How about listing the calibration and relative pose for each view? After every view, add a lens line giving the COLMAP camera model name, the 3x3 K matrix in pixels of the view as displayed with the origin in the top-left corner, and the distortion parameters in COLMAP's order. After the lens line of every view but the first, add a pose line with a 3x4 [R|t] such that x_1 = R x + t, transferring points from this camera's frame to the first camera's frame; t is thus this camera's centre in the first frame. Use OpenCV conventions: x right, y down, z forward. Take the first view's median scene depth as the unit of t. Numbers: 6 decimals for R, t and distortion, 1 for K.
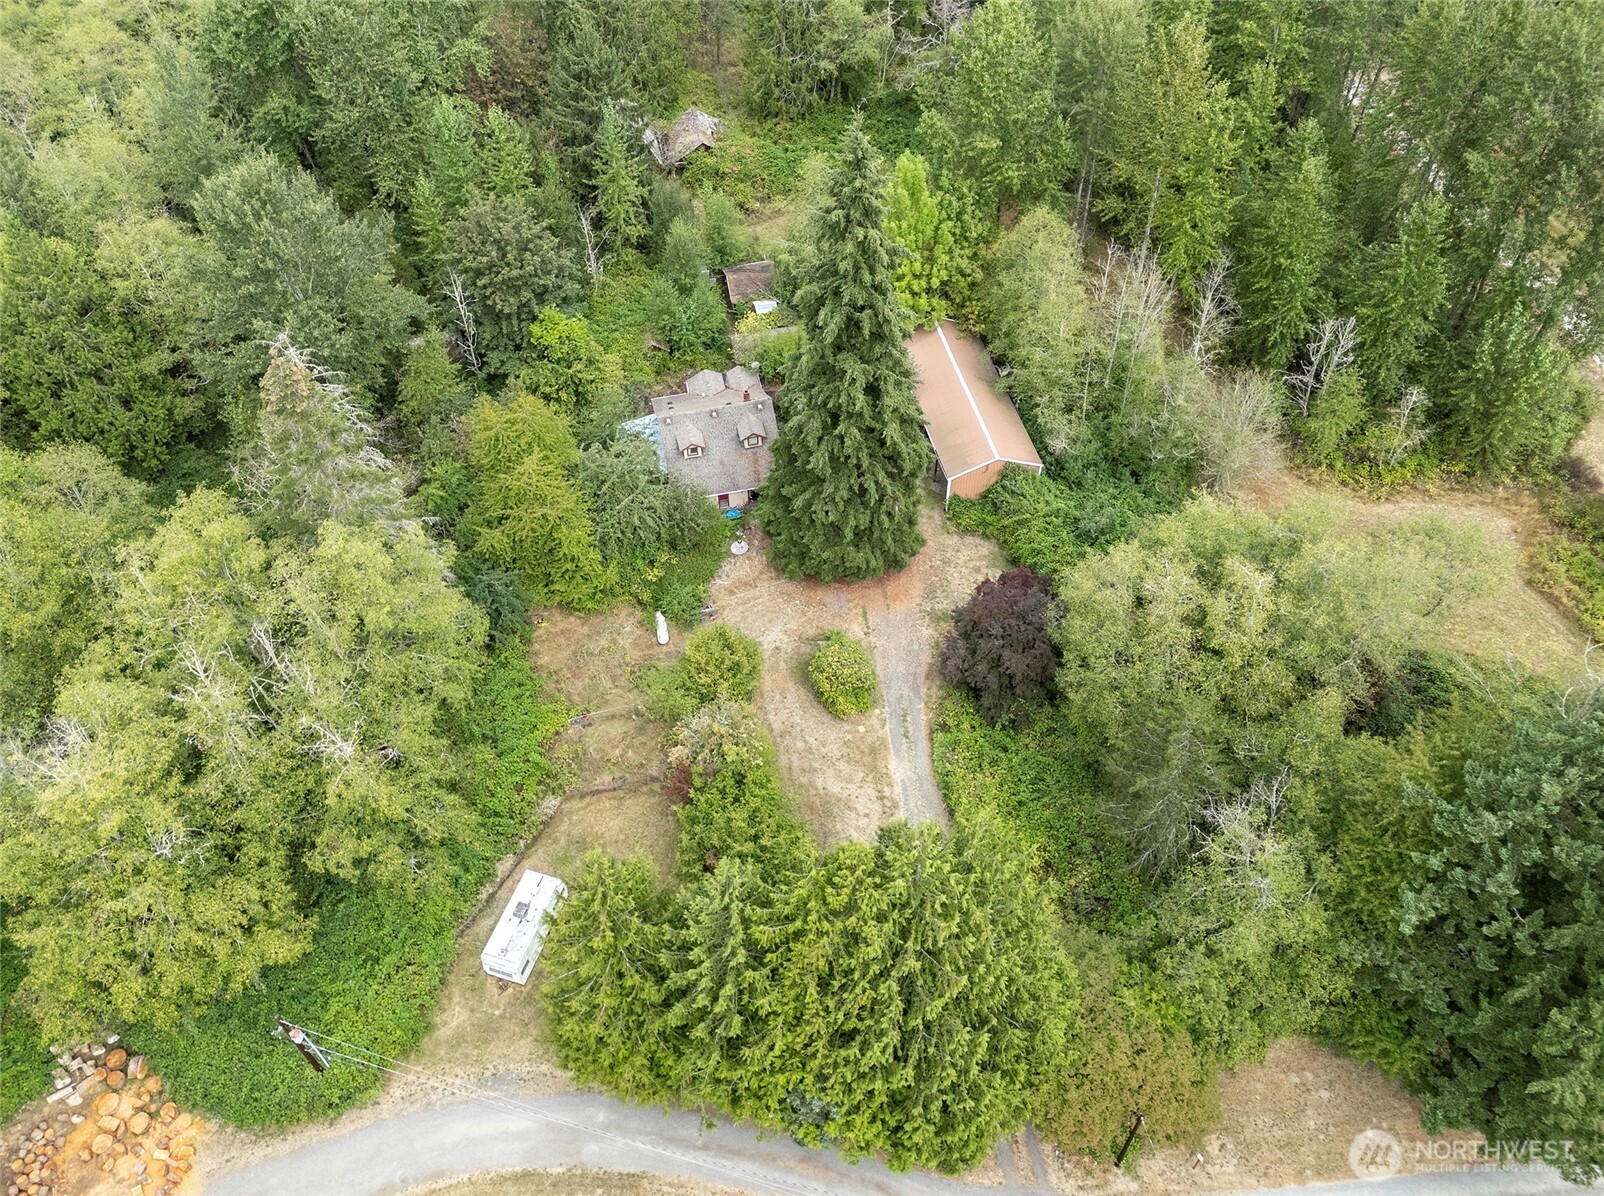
lens RADIAL K [[1243.1, 0, 776.7], [0, 1243.1, 561.7], [0, 0, 1]] dist [0.081803, -0.072597]
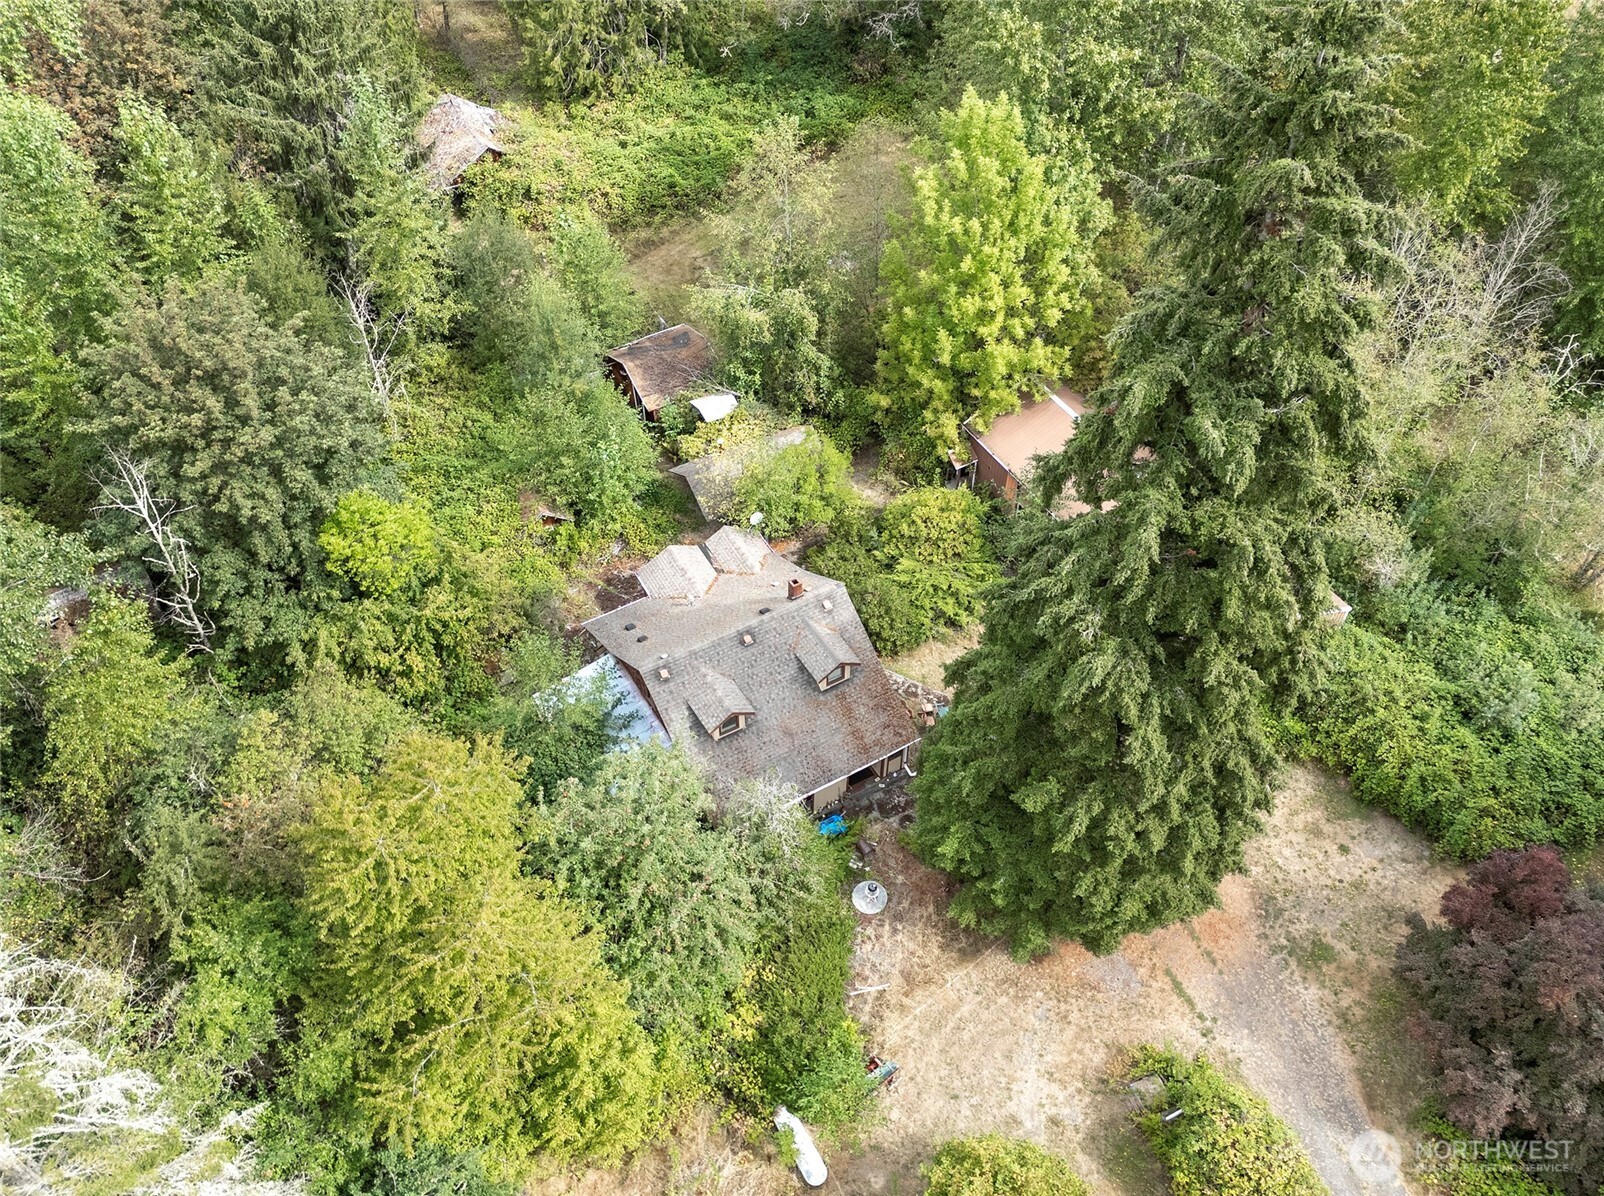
lens RADIAL K [[1338.3, 0, 820.2], [0, 1338.3, 603.5], [0, 0, 1]] dist [0.079875, -0.103094]
pose [[0.943599, -0.208142, 0.257484, -0.172526], [0.210750, 0.977379, 0.017751, -0.148415], [-0.255354, 0.037515, 0.966119, 0.510569]]
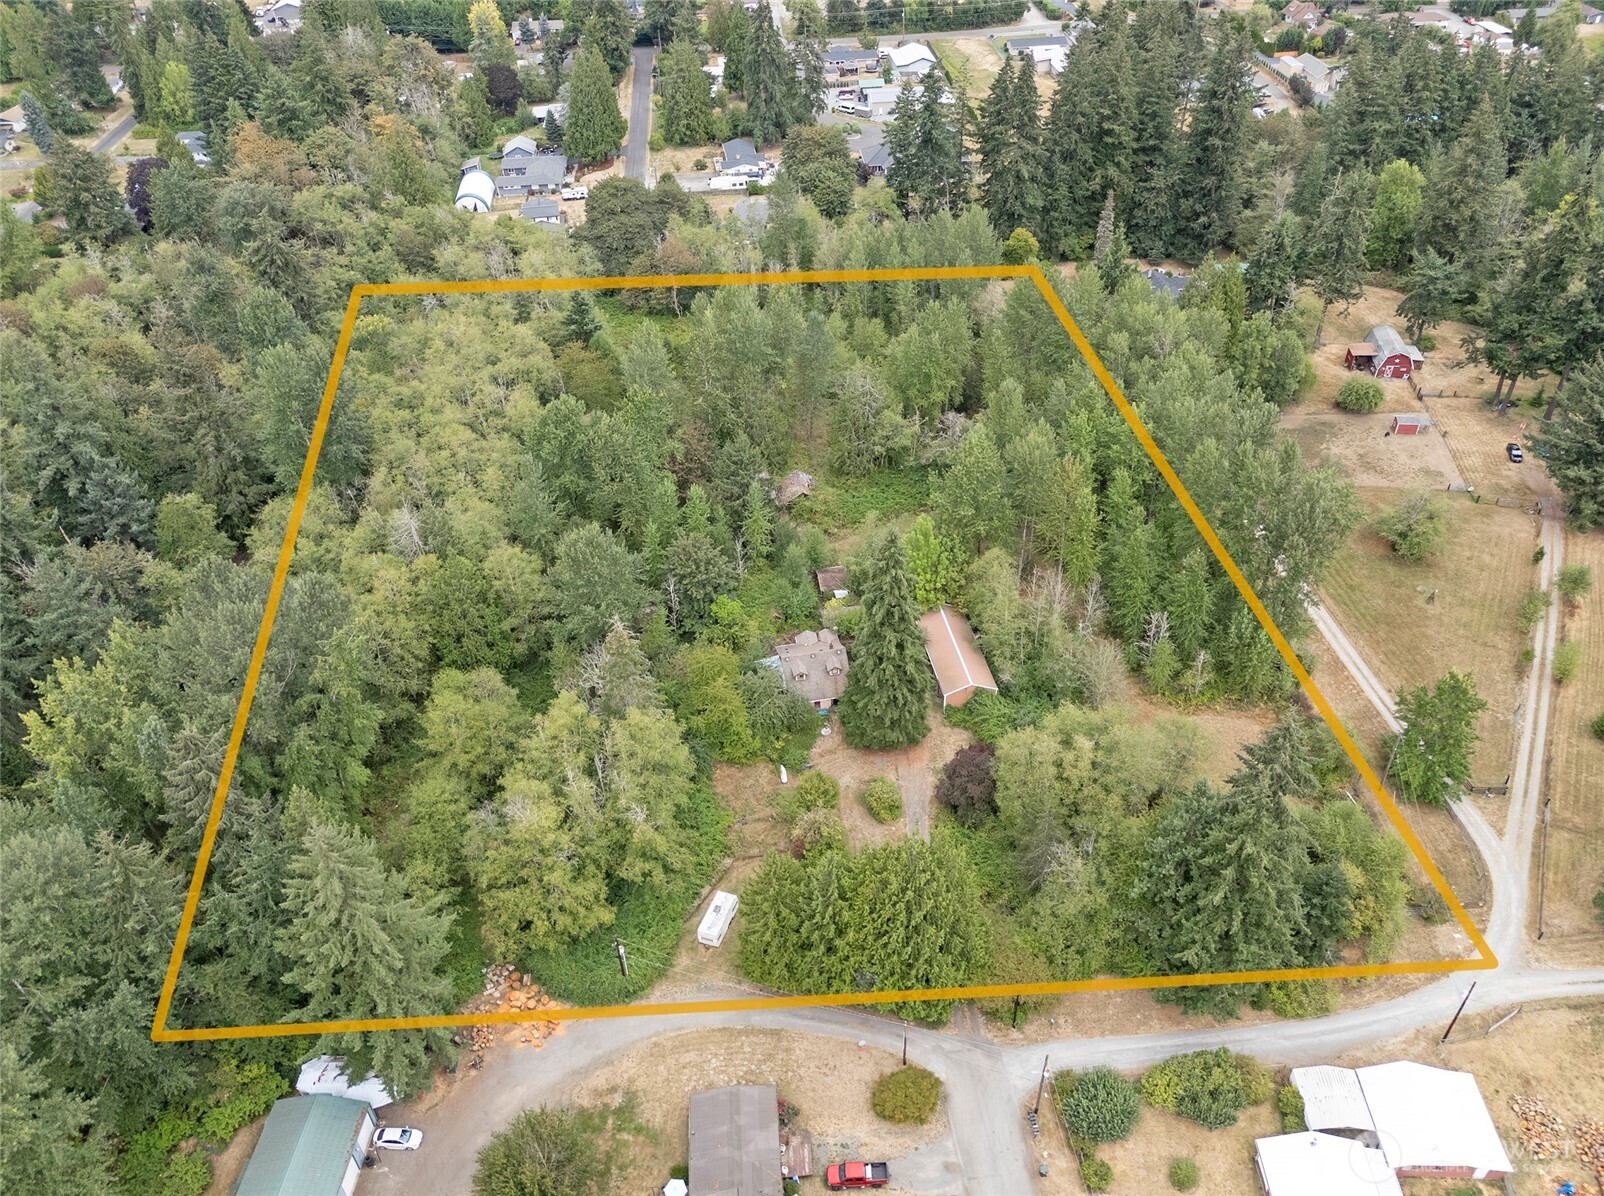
lens RADIAL K [[1189.9, 0, 821.6], [0, 1189.9, 612.4], [0, 0, 1]] dist [0.092352, -0.112905]
pose [[0.999802, 0.018335, -0.007704, -0.028393], [-0.019292, 0.988247, -0.151646, 0.082395], [0.004833, 0.151764, 0.988405, -0.742292]]
